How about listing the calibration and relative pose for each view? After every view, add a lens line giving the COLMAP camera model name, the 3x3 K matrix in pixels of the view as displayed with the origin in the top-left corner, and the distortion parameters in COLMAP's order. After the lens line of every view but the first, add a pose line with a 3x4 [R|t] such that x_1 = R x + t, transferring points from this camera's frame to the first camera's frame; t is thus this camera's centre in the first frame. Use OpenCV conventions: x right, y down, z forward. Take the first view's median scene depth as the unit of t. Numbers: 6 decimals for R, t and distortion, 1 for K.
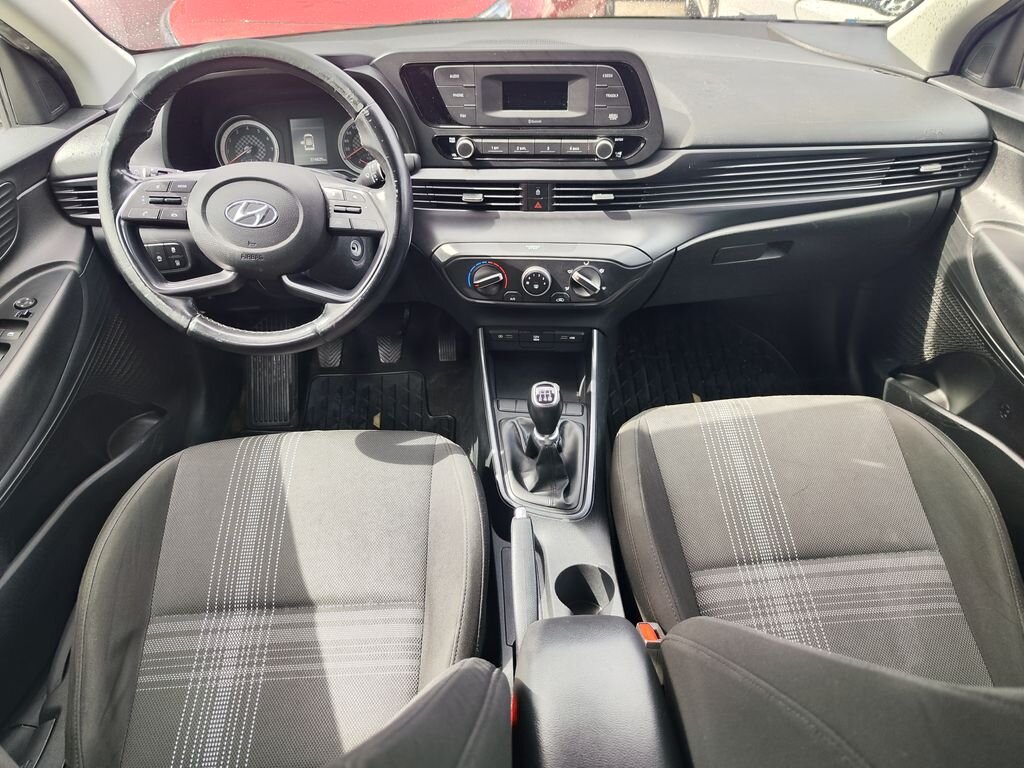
lens RADIAL K [[983.1, 0, 535.6], [0, 983.1, 386.8], [0, 0, 1]] dist [0.019405, -0.003047]
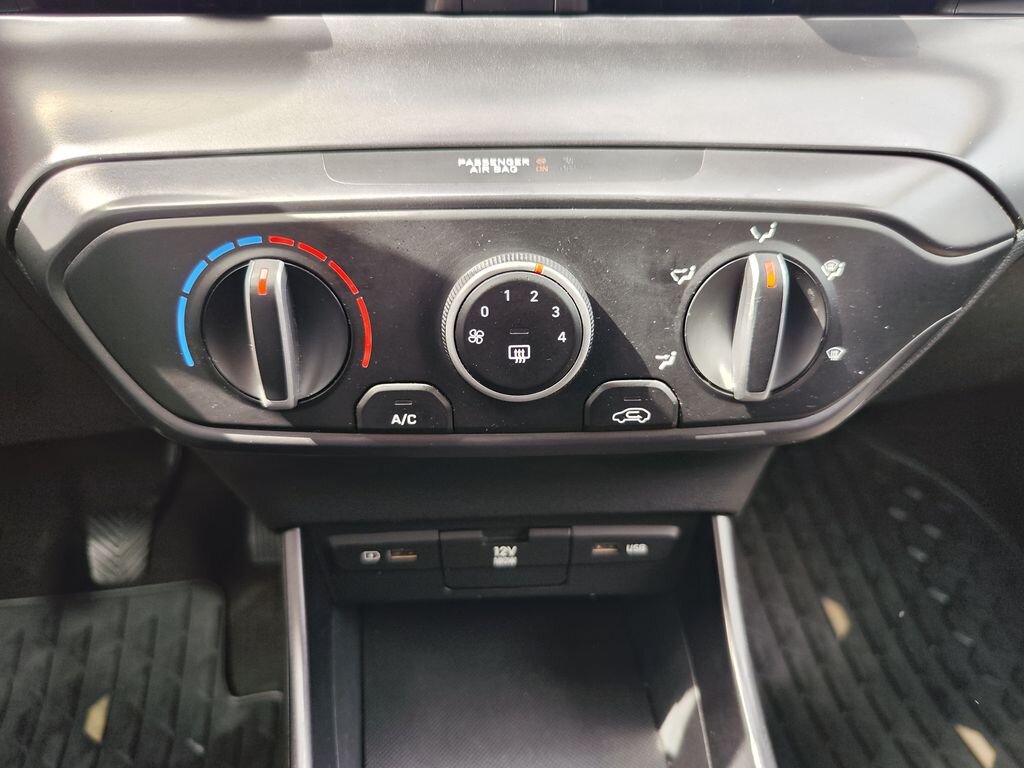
lens RADIAL K [[983.1, 0, 535.6], [0, 983.1, 386.8], [0, 0, 1]] dist [0.019405, -0.003047]
pose [[0.996009, -0.034378, 0.082371, -0.012632], [0.042908, 0.993638, -0.104131, -0.073597], [-0.078267, 0.107250, 0.991147, 0.792562]]
